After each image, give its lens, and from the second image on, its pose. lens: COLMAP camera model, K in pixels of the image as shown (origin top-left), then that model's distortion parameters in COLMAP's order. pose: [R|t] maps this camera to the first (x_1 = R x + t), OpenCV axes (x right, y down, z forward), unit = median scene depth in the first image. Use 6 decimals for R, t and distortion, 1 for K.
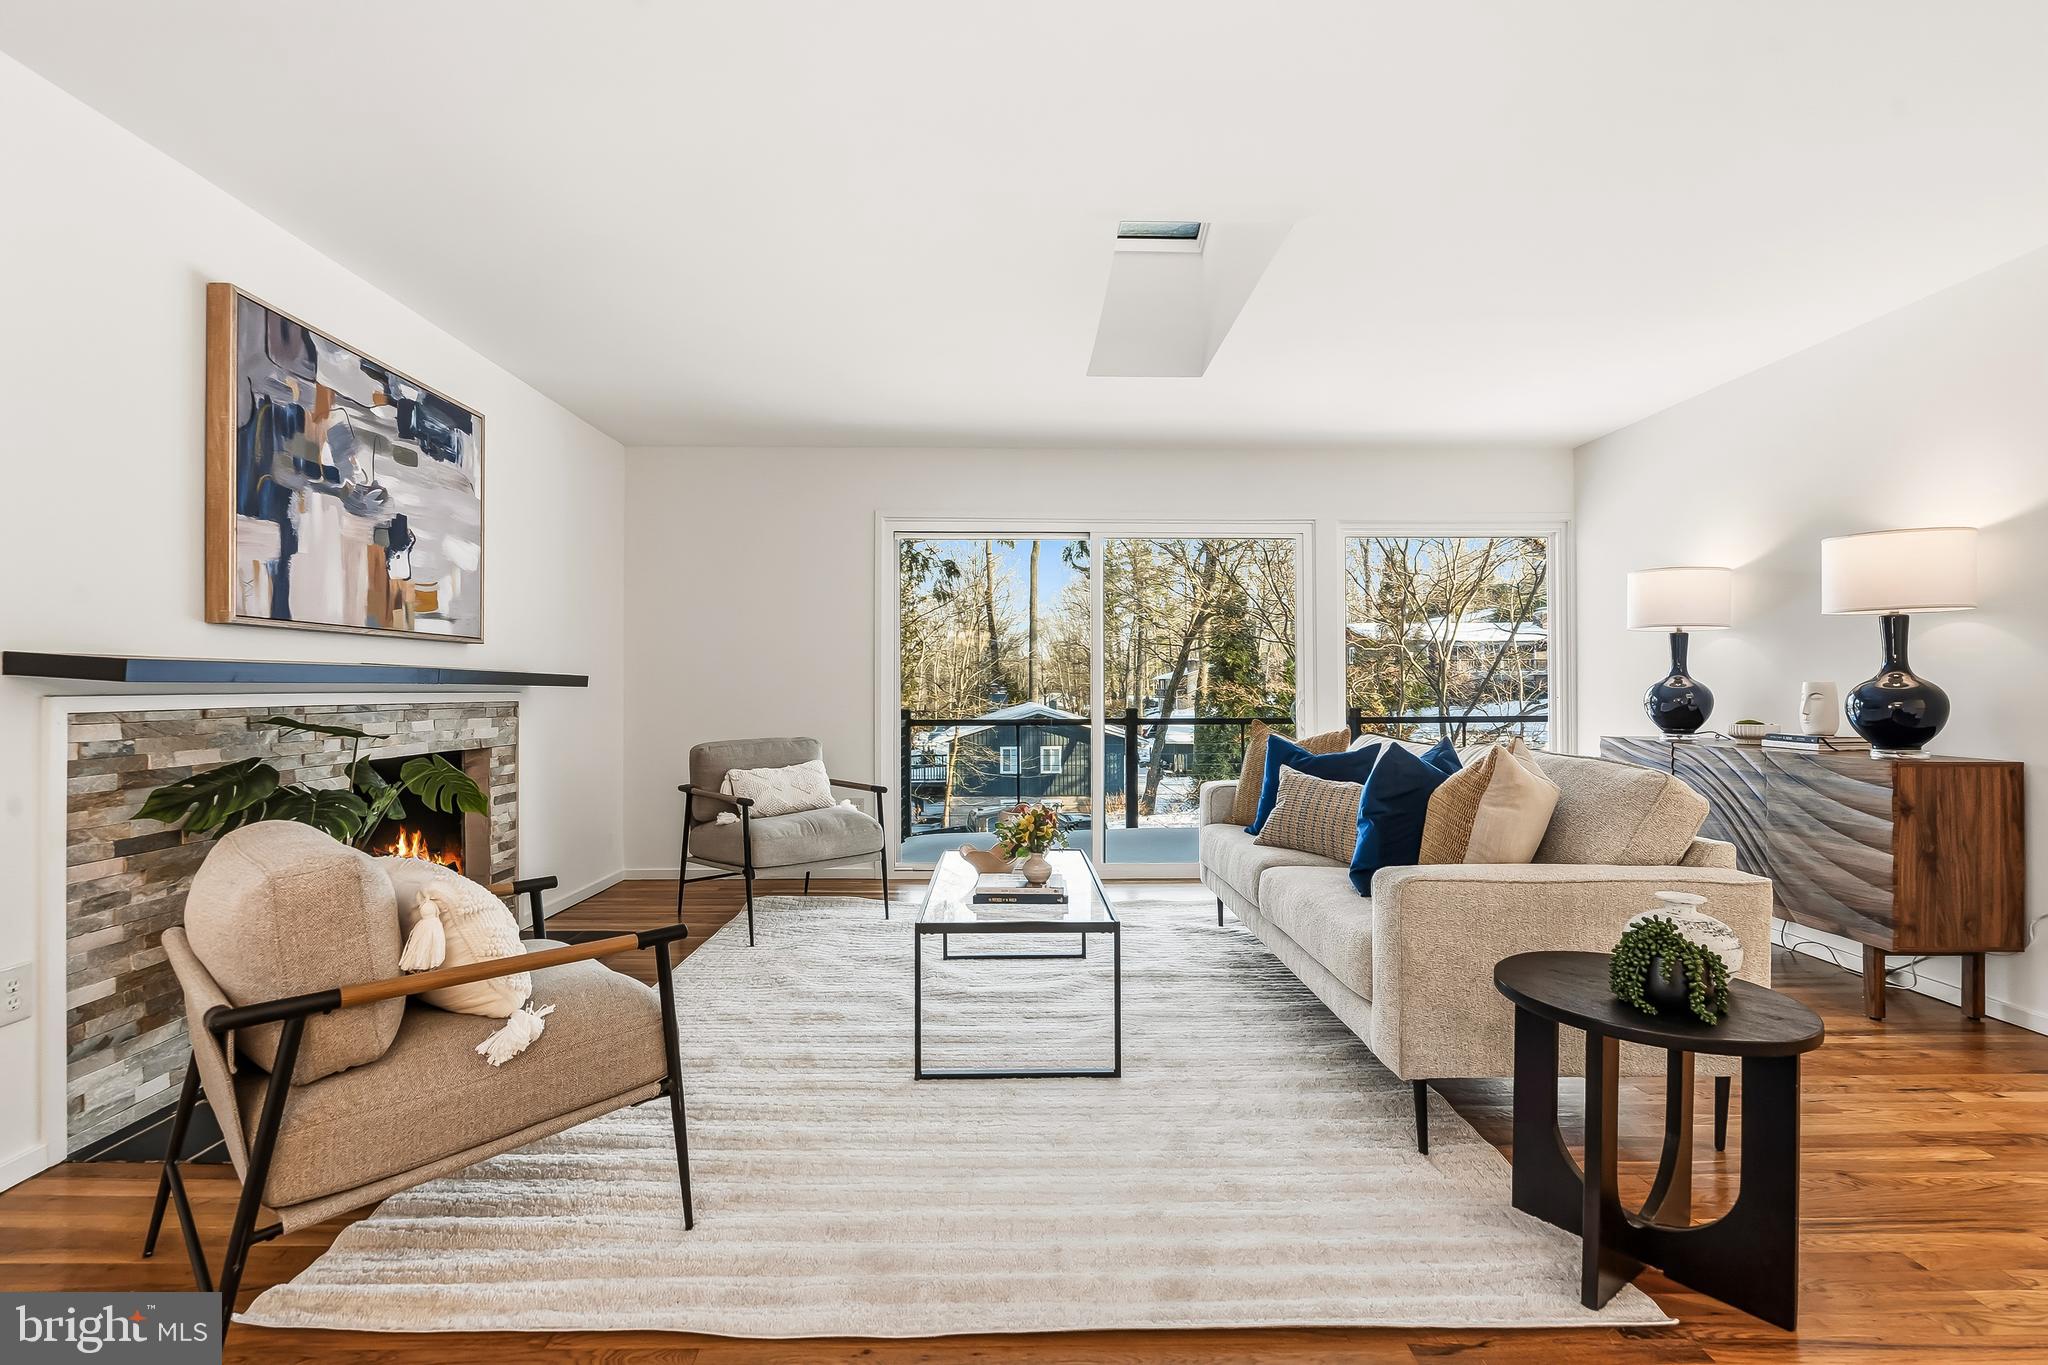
lens RADIAL K [[944.2, 0, 1016.2], [0, 944.2, 682.3], [0, 0, 1]] dist [-0.003584, 0.002412]
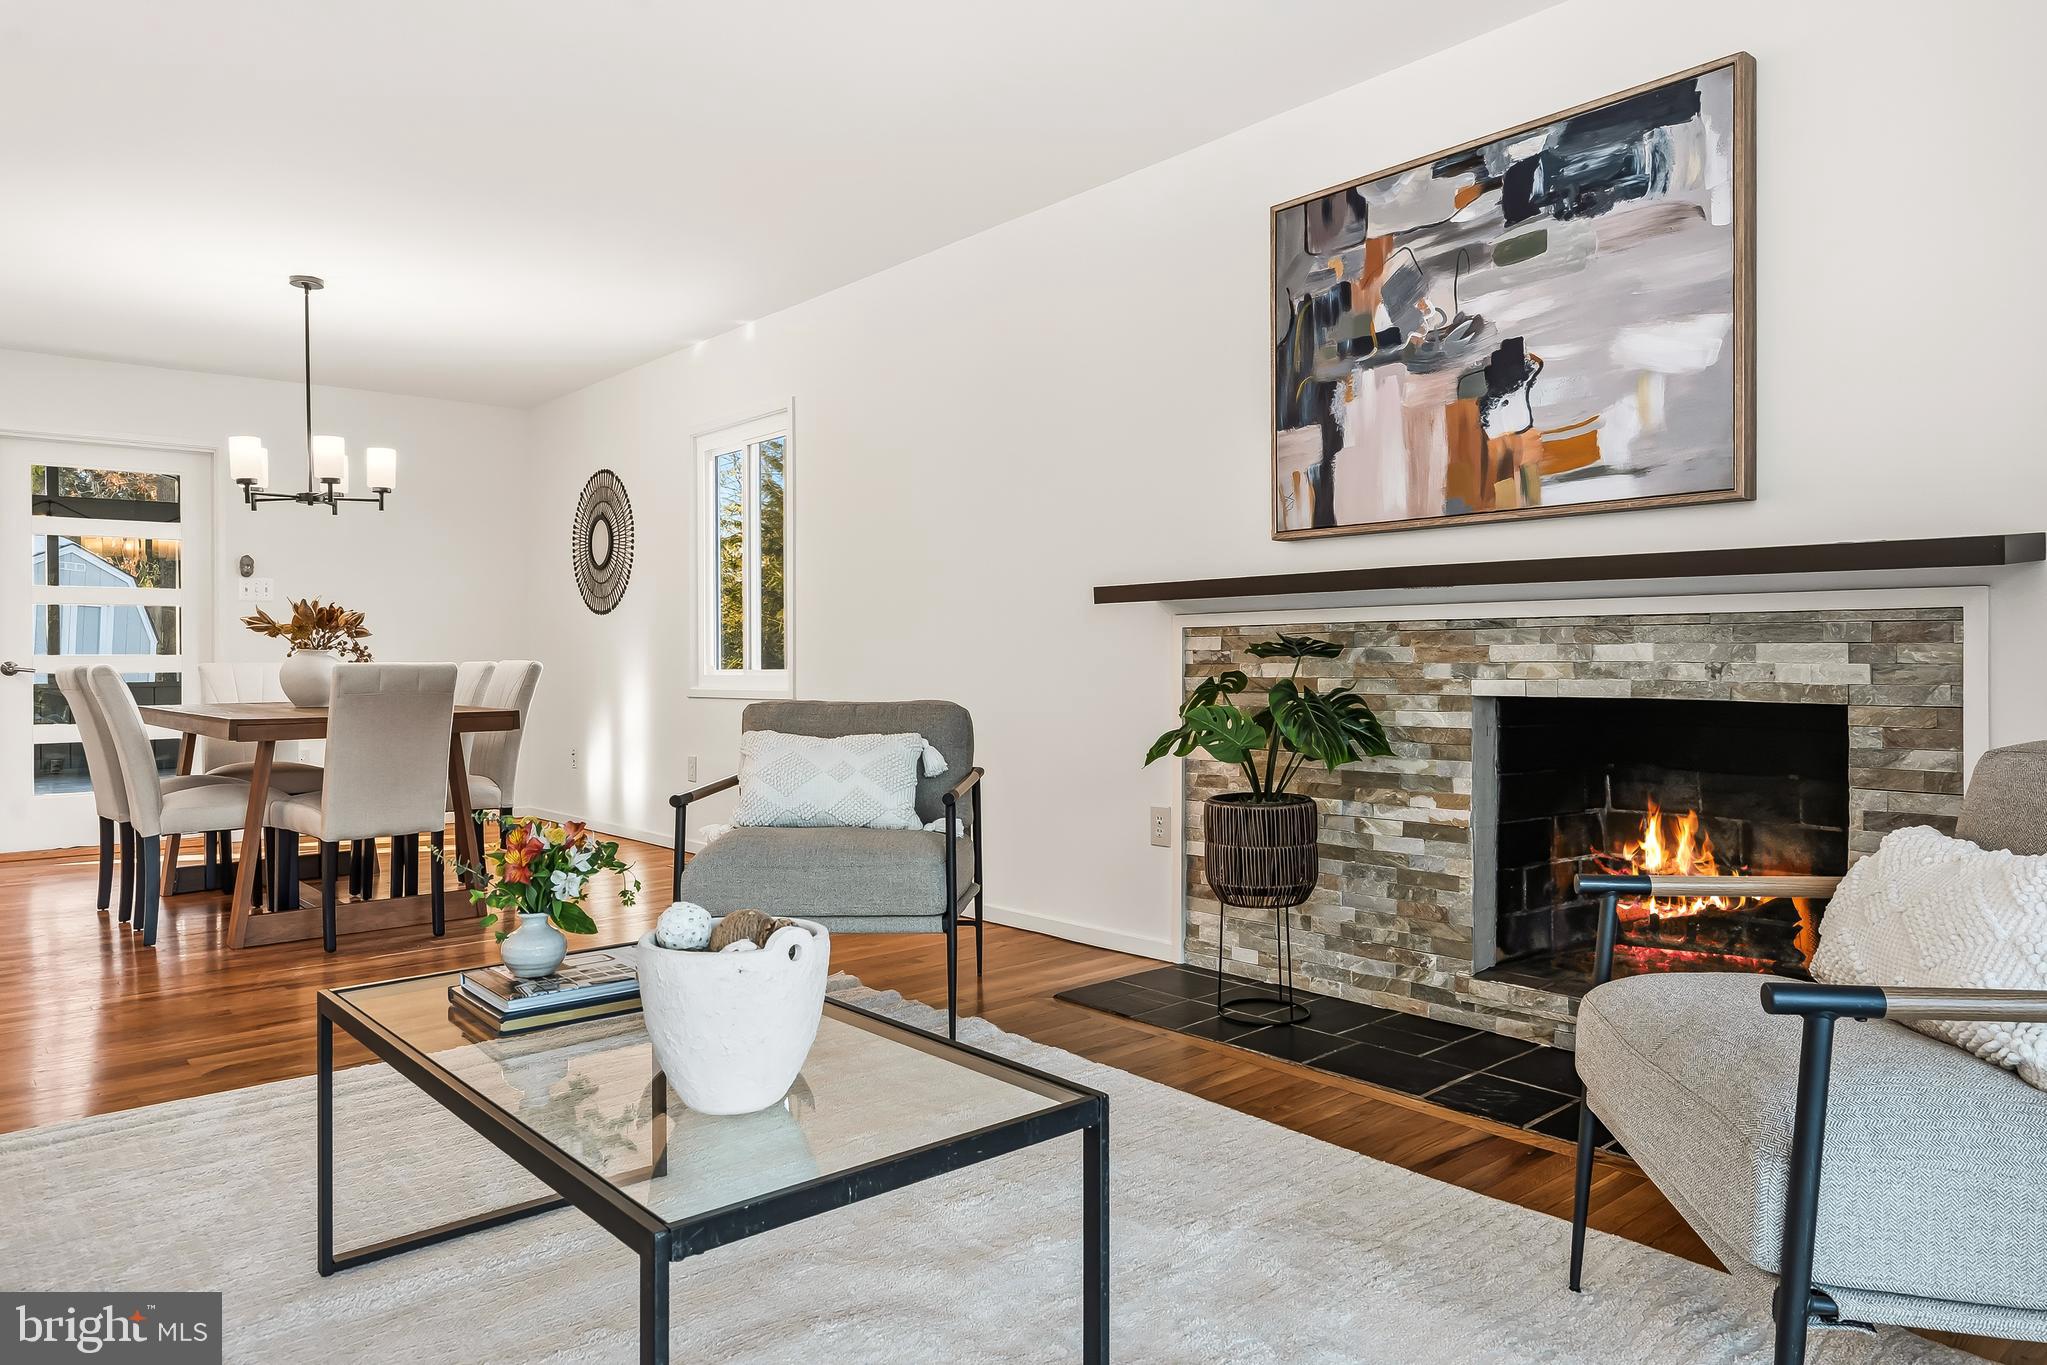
lens RADIAL K [[1299.3, 0, 1031.7], [0, 1299.3, 662.0], [0, 0, 1]] dist [-0.003169, -0.005962]
pose [[-0.757208, 0.013397, -0.653037, 0.230944], [0.014945, 0.999883, 0.003184, 0.048512], [0.653003, -0.007349, -0.757320, 1.525544]]
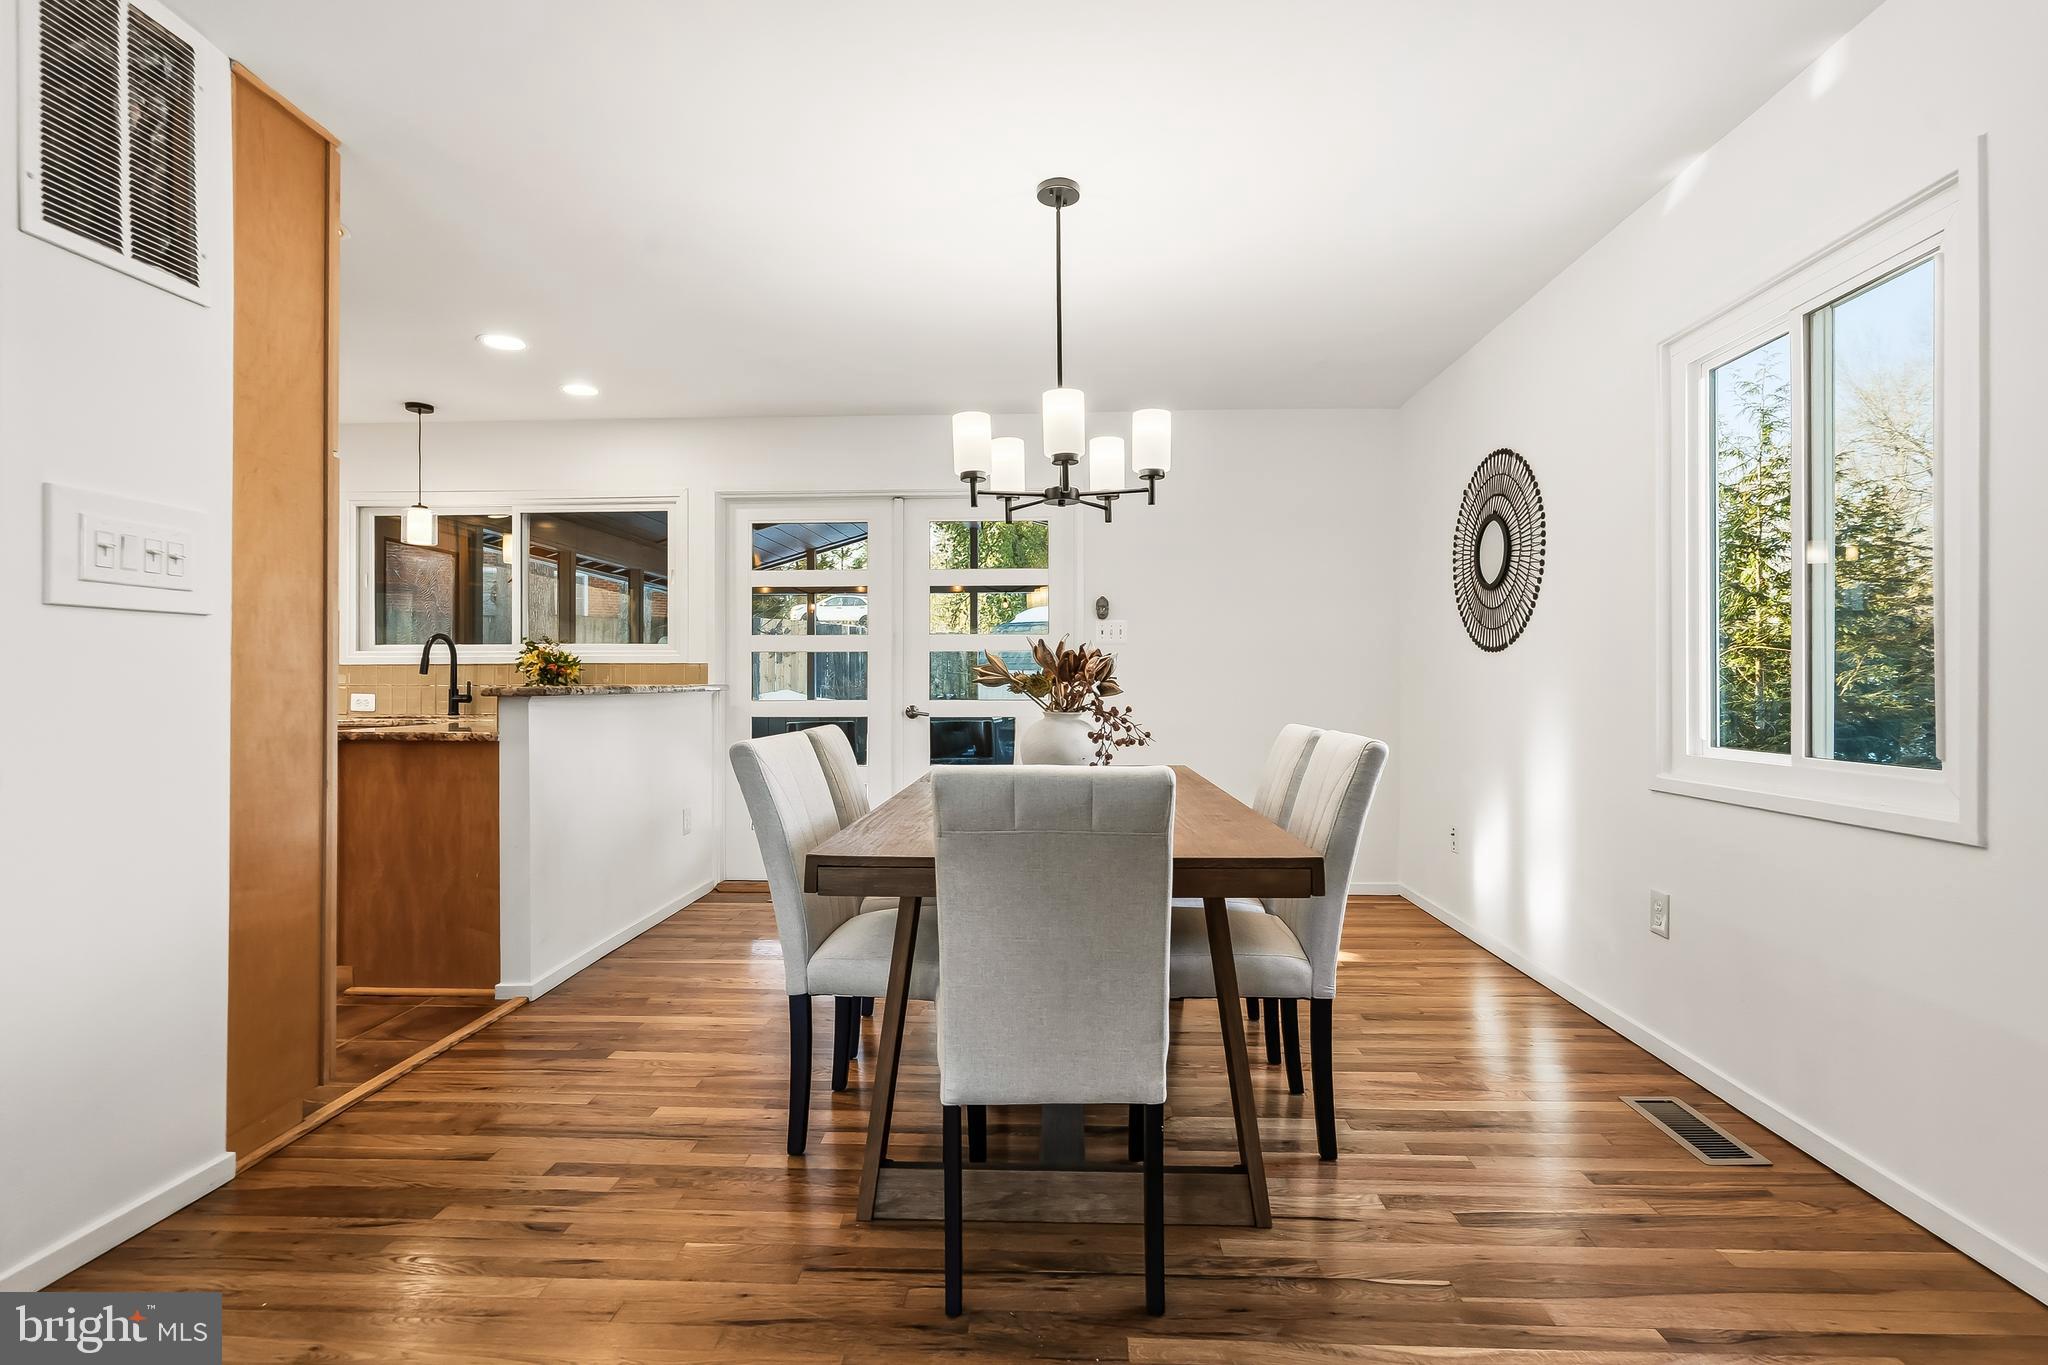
lens RADIAL K [[944.2, 0, 1017.8], [0, 944.2, 682.5], [0, 0, 1]] dist [-0.003584, 0.002412]
pose [[-0.997778, 0.006893, 0.066273, -0.162278], [0.006365, 0.999946, -0.008164, 0.006259], [-0.066325, -0.007724, -0.997768, 0.545691]]
